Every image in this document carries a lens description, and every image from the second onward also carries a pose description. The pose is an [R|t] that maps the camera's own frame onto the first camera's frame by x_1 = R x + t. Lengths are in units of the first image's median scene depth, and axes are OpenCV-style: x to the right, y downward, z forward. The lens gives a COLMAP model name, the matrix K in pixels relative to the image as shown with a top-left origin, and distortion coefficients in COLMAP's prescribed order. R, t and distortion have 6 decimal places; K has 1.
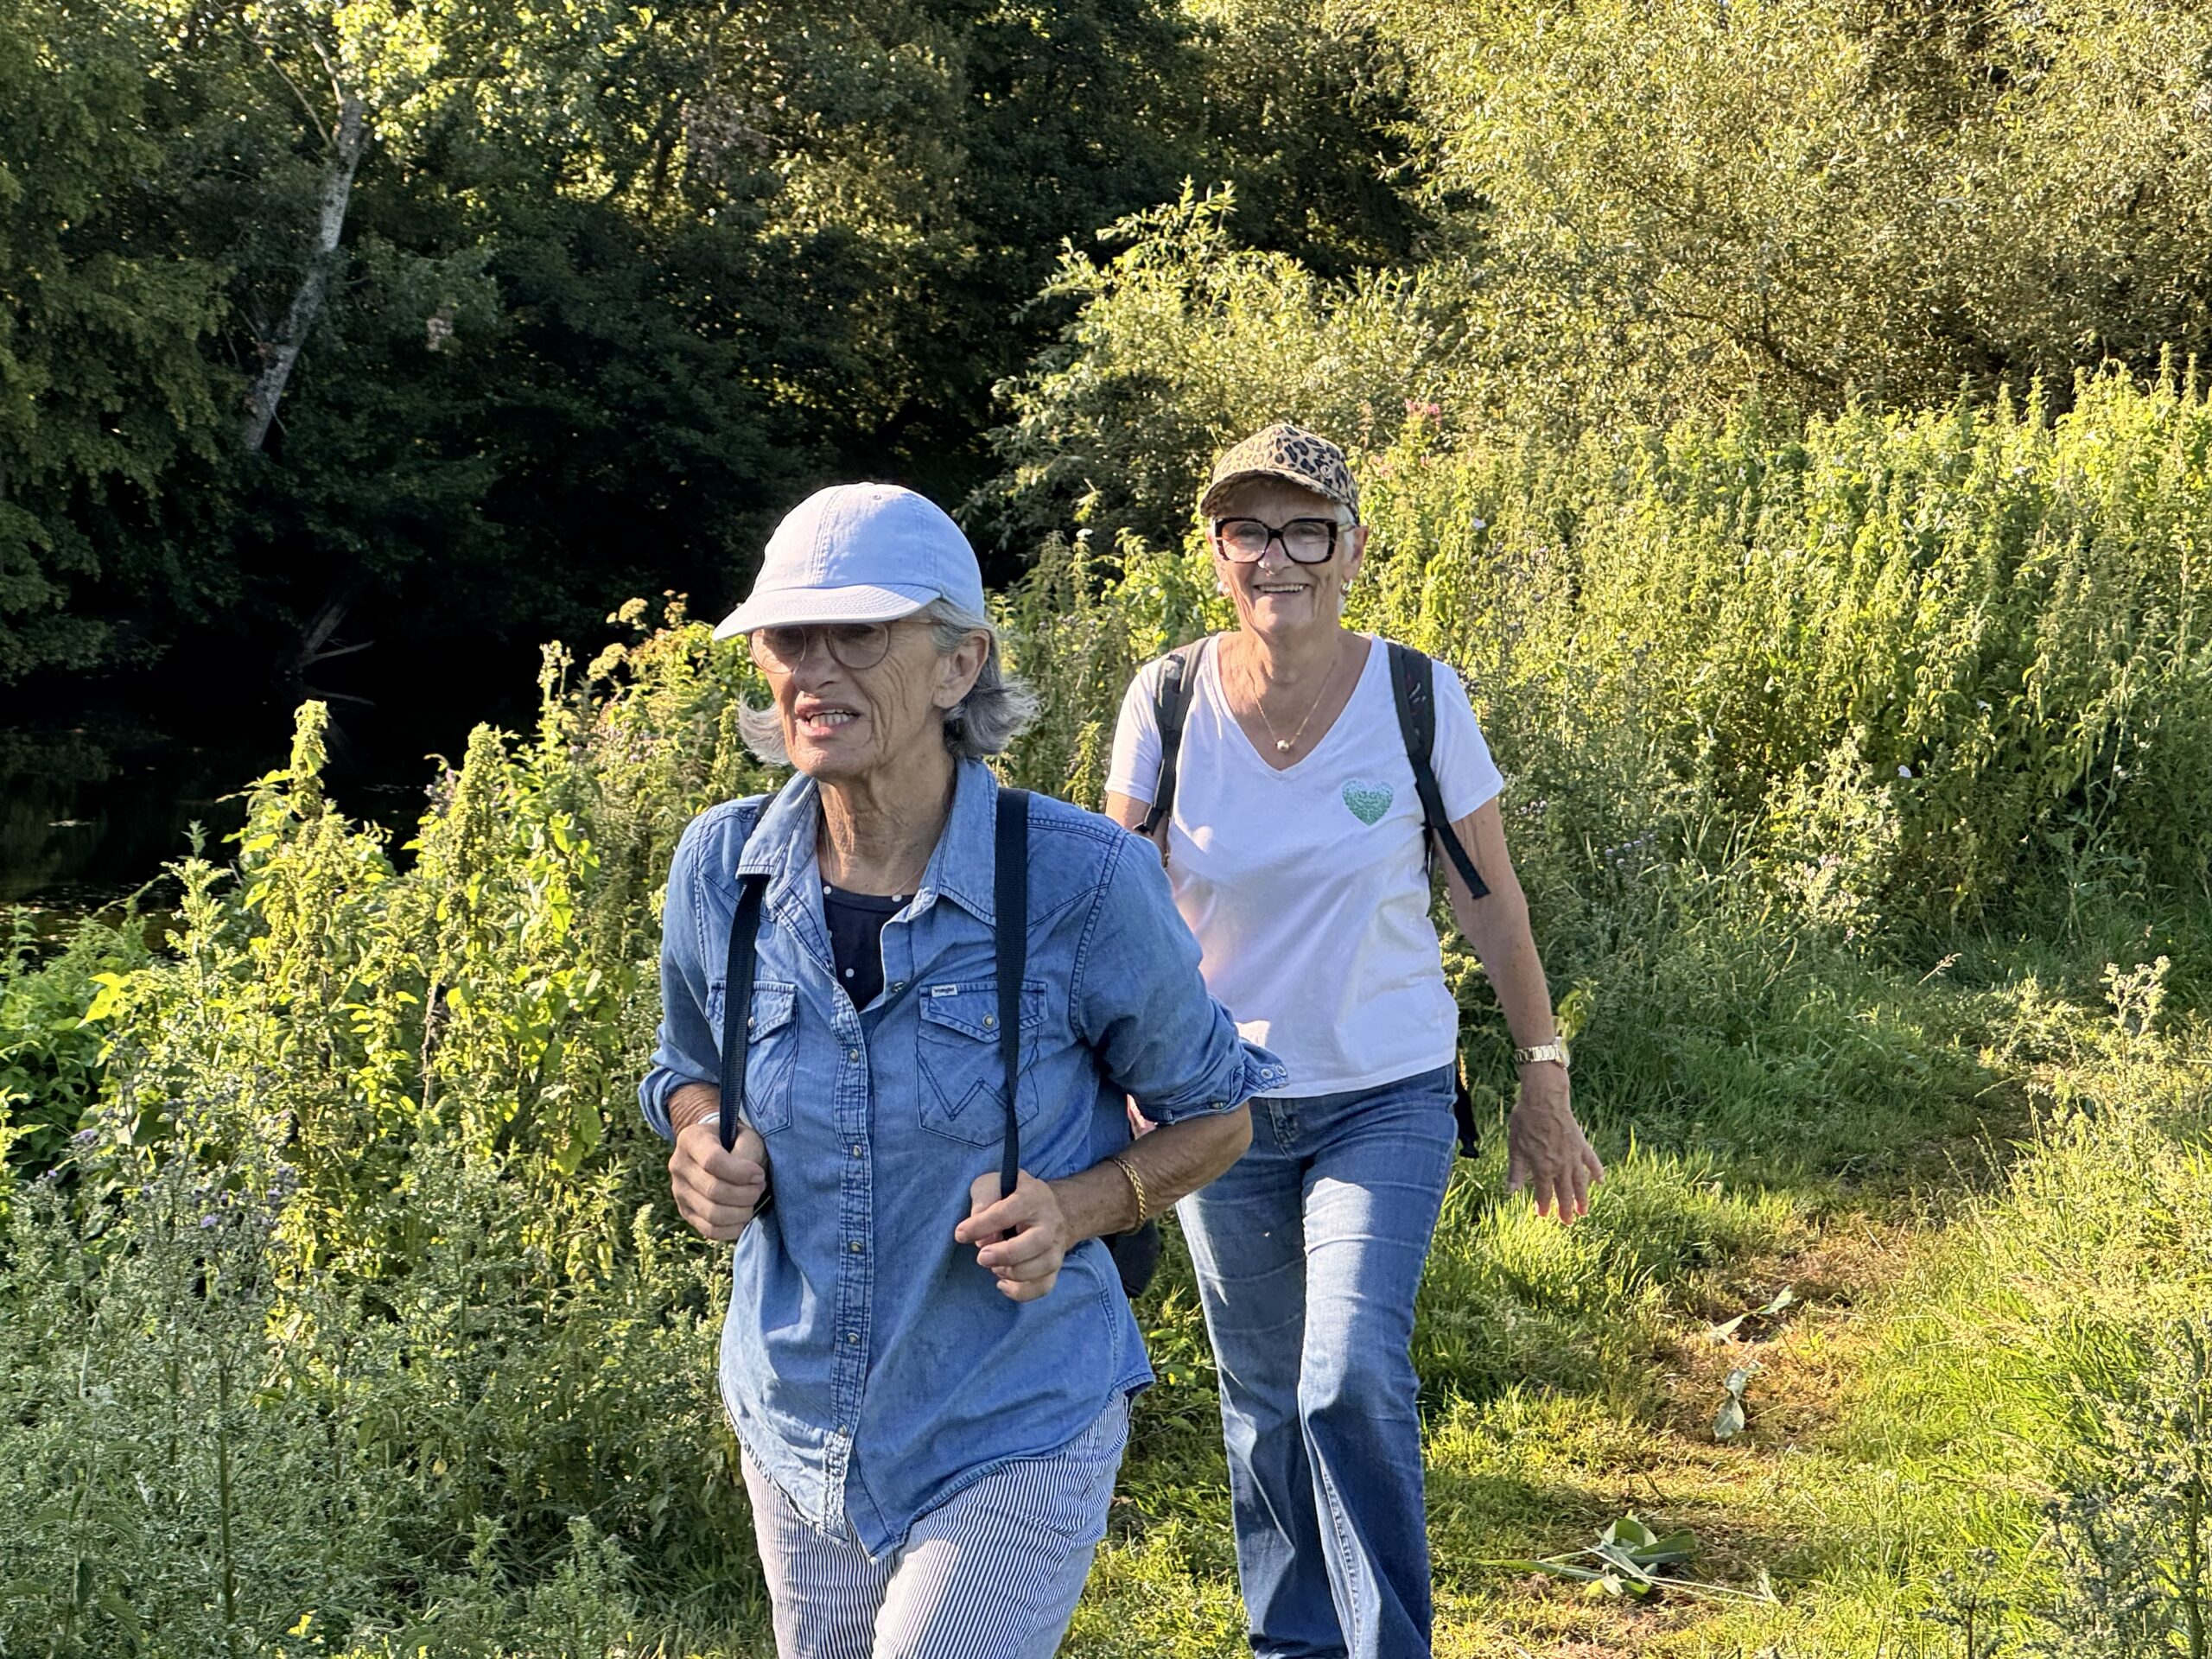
lens RADIAL K [[5011.7, 0, 1106.0], [0, 5011.7, 829.5], [0, 0, 1]] dist [0.264451, 0.703391]
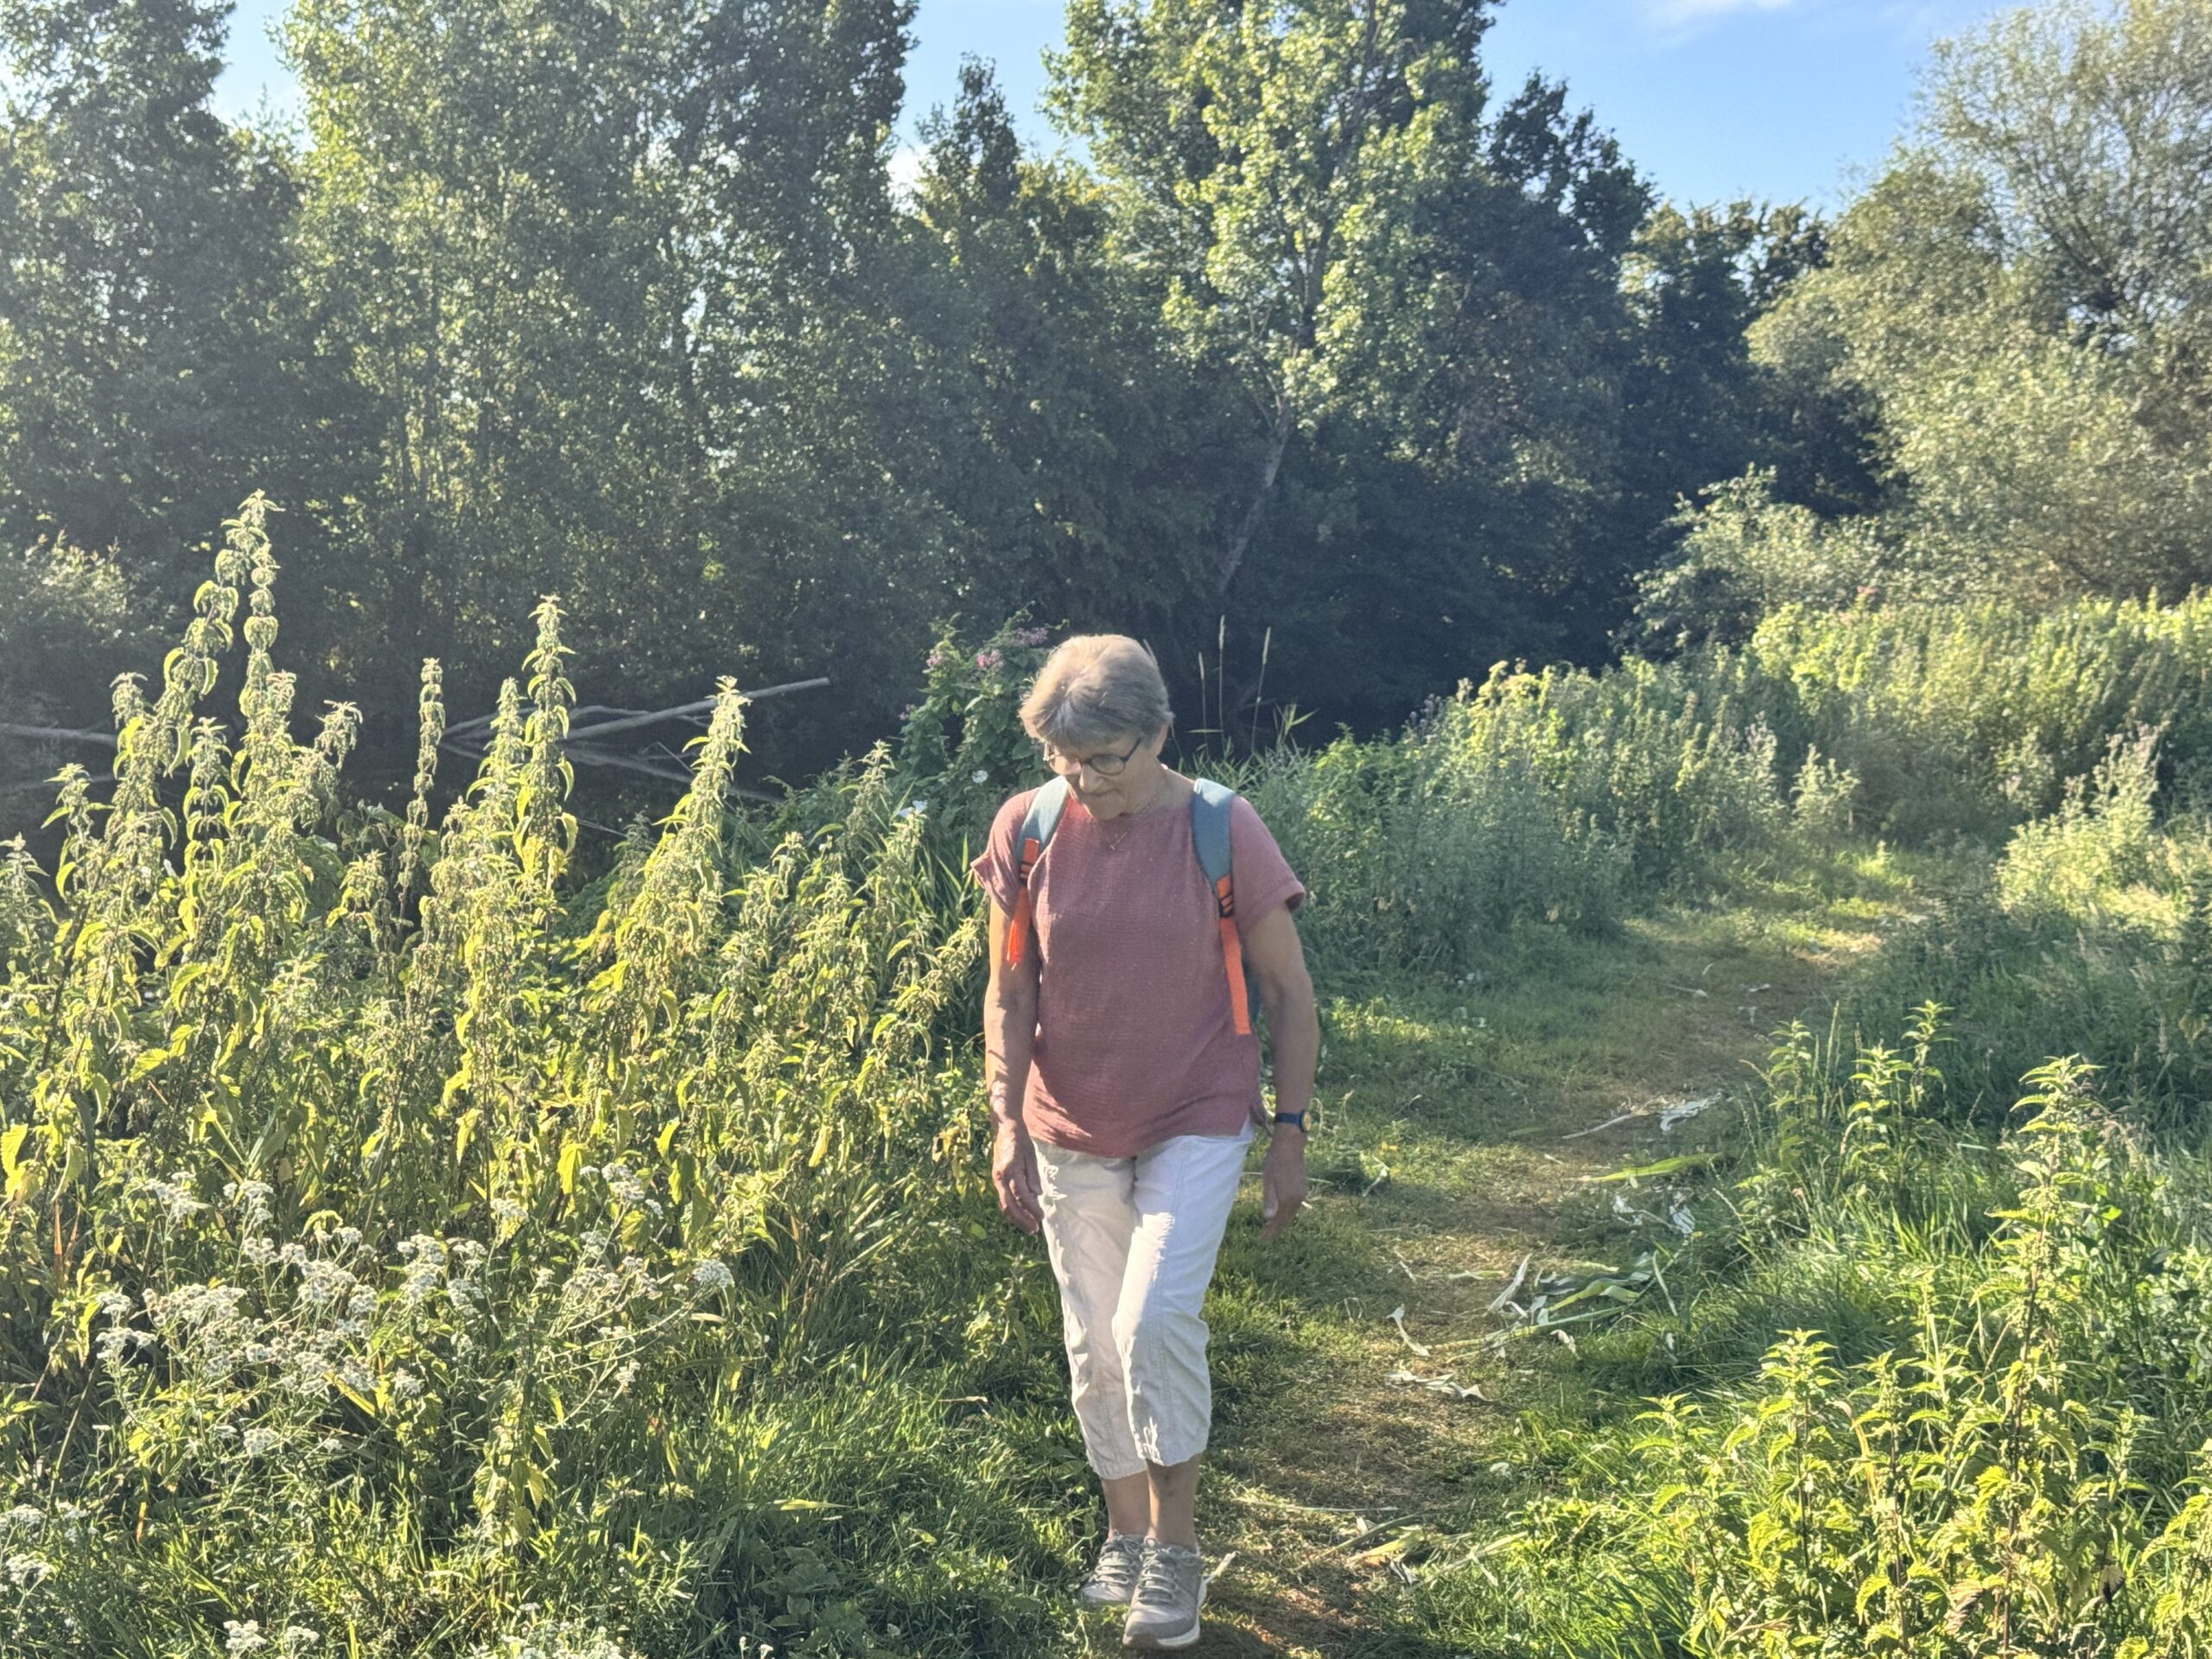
lens RADIAL K [[3153.2, 0, 1106.0], [0, 3153.2, 829.5], [0, 0, 1]] dist [0.128738, -0.018722]
pose [[0.983459, 0.051851, -0.173551, -0.014138], [-0.052475, 0.998622, 0.000993, 0.031931], [0.173363, 0.008131, 0.984824, -0.370725]]
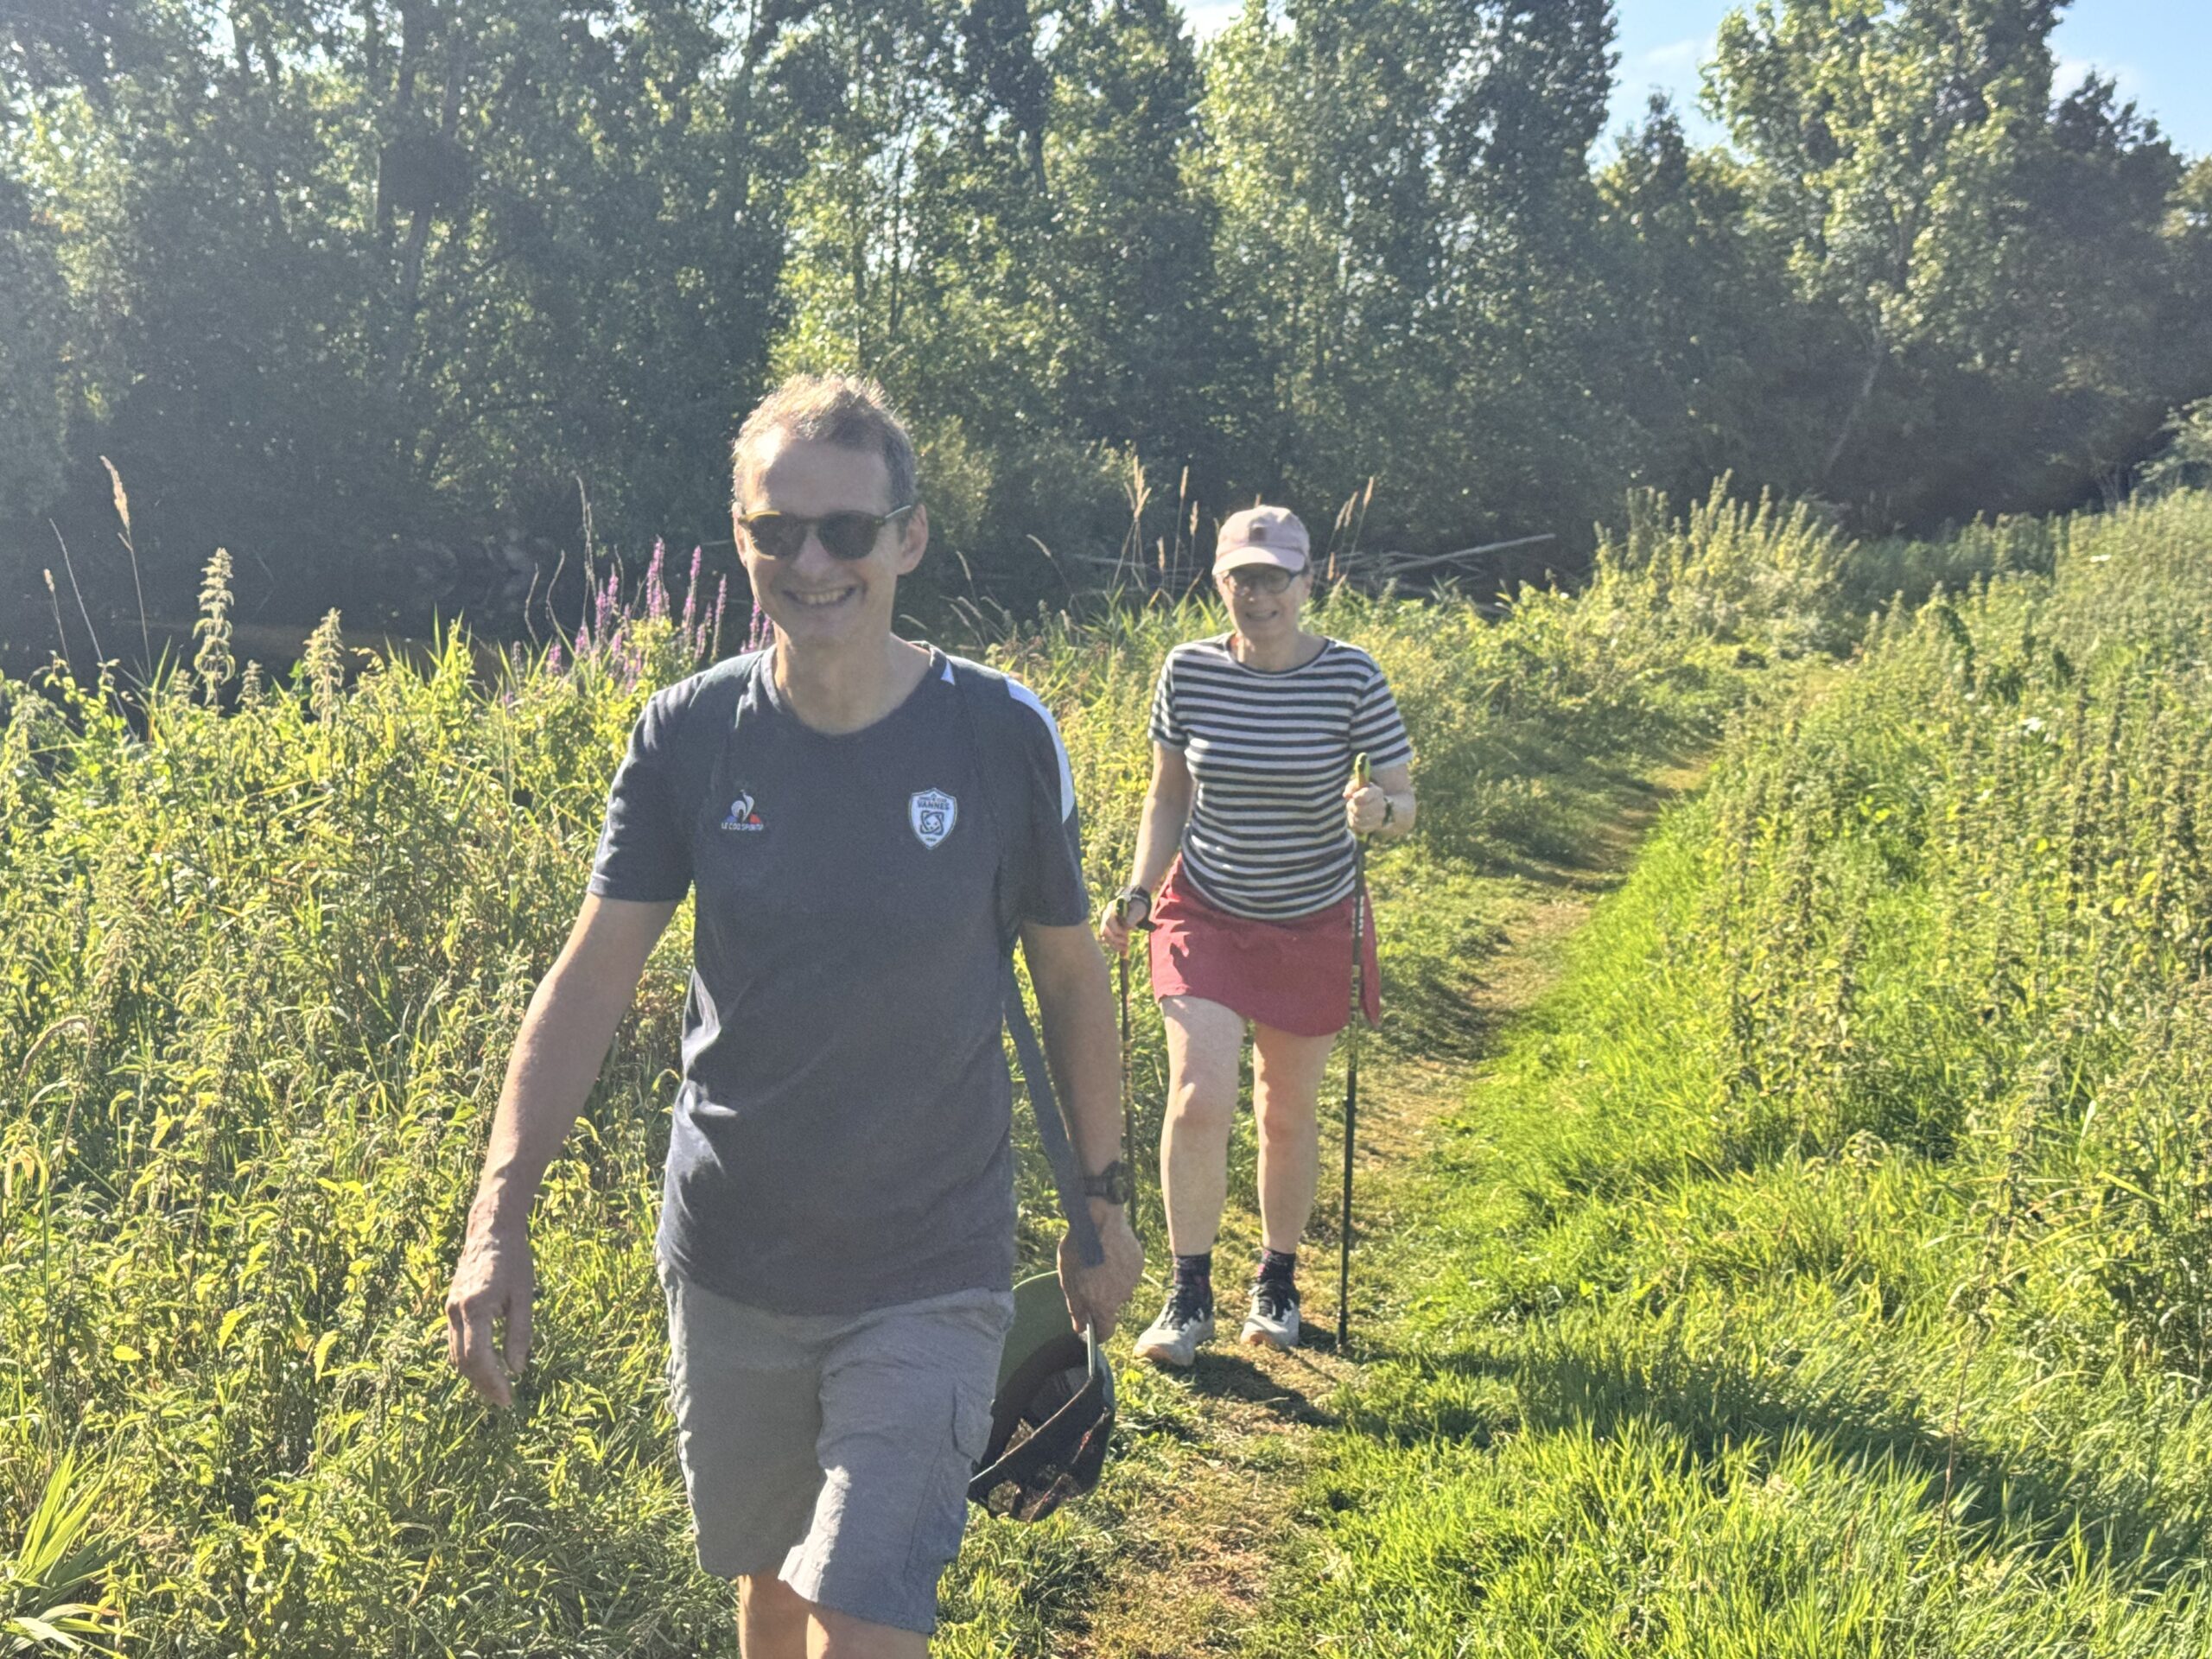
lens RADIAL K [[3053.2, 0, 1113.8], [0, 3053.2, 825.9], [0, 0, 1]] dist [0.250253, -0.584921]
pose [[0.936577, 0.083928, -0.340263, 0.090958], [-0.071249, 0.996224, 0.049611, 0.117279], [0.343142, -0.022221, 0.939021, -1.415943]]
